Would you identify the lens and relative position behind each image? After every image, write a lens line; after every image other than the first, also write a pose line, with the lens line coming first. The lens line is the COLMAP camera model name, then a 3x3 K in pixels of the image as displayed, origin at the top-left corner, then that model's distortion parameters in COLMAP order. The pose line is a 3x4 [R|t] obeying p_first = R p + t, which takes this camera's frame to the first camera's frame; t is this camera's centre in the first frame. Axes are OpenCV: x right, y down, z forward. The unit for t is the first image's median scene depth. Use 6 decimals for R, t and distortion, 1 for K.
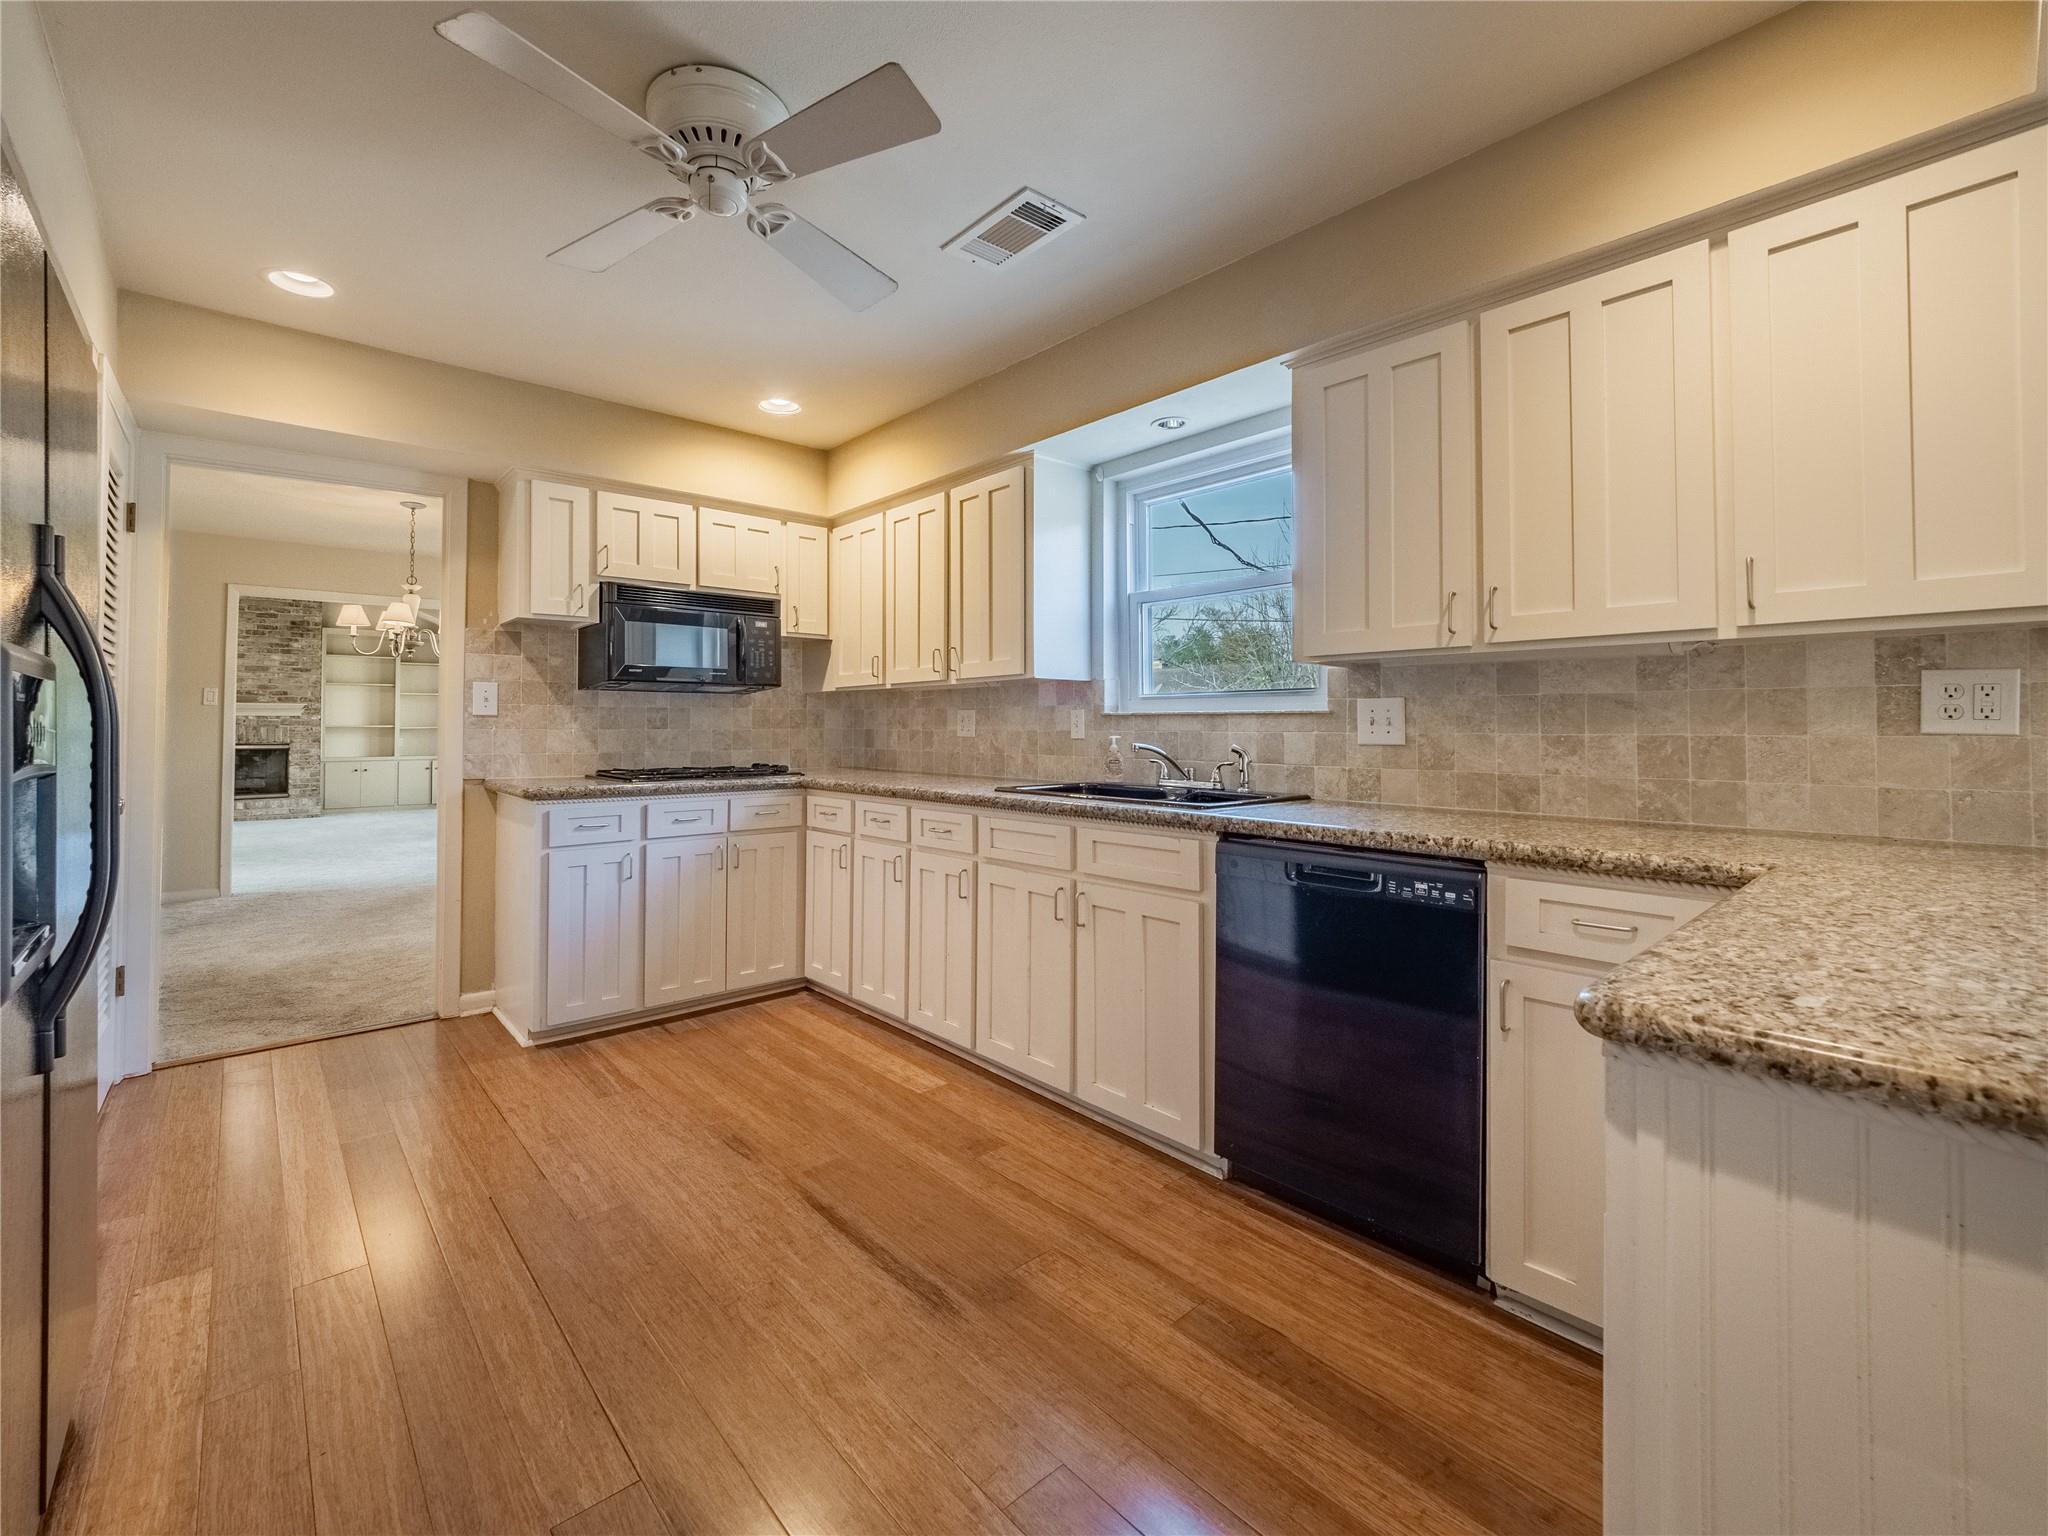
lens RADIAL K [[872.6, 0, 977.2], [0, 872.6, 702.8], [0, 0, 1]] dist [-0.001884, -0.000441]
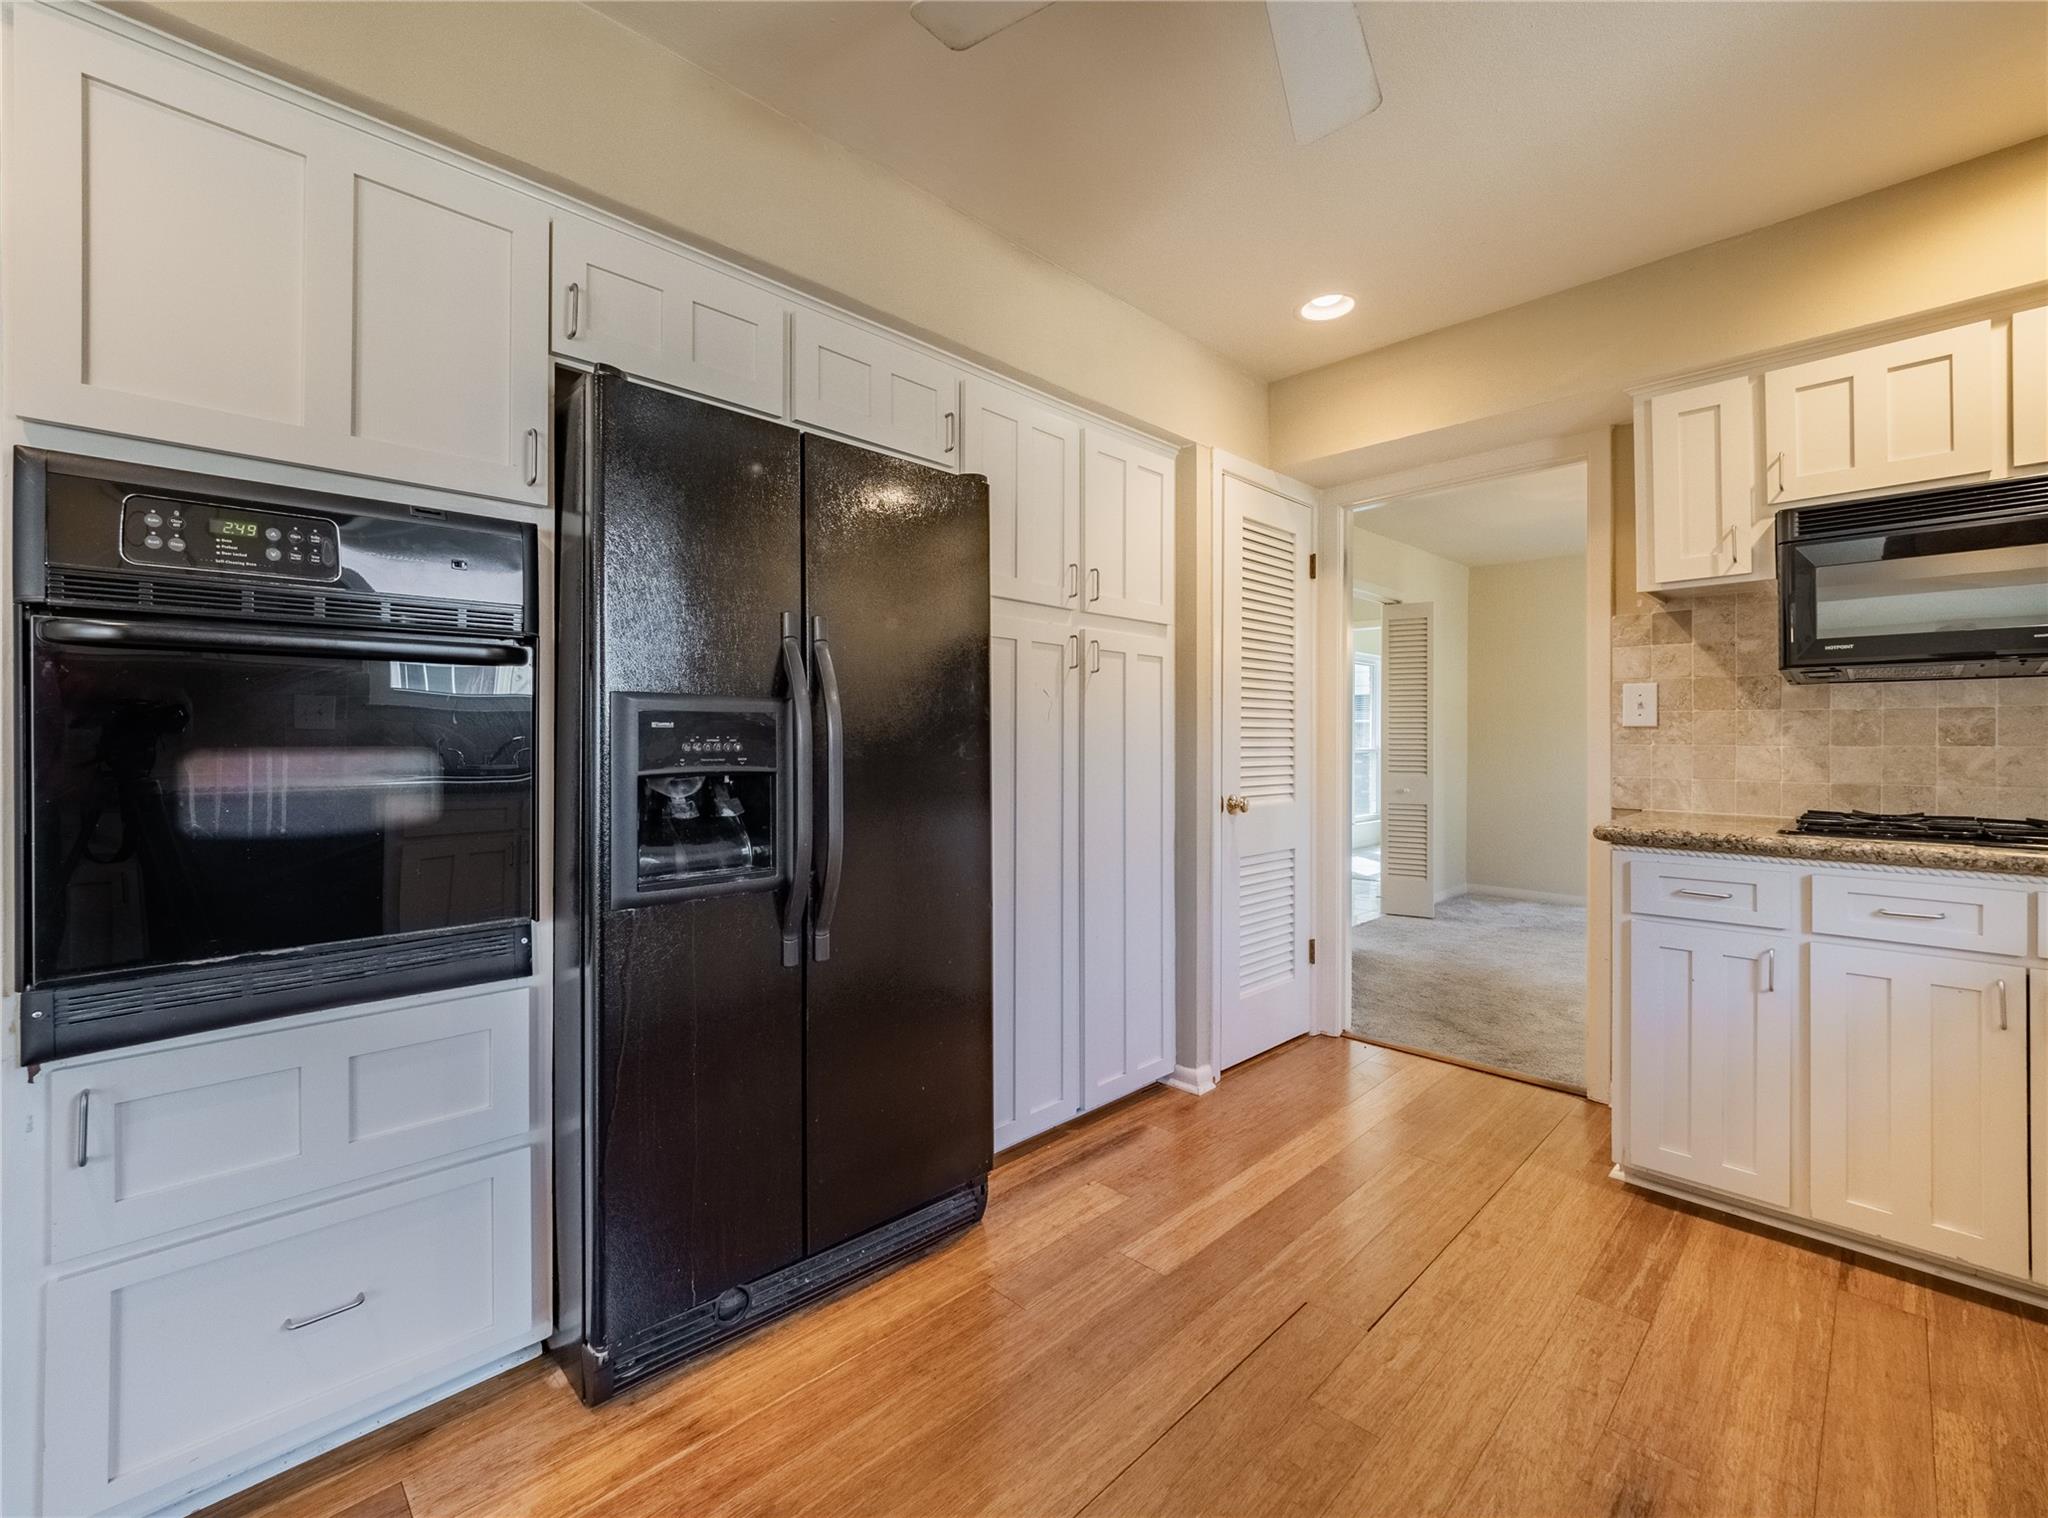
lens RADIAL K [[877.9, 0, 1021.1], [0, 877.9, 733.2], [0, 0, 1]] dist [-0.011093, 0.000904]
pose [[0.076953, -0.007675, -0.997005, 0.159097], [0.027196, 0.999614, -0.005596, 0.009919], [0.996664, -0.026684, 0.077132, 0.408145]]
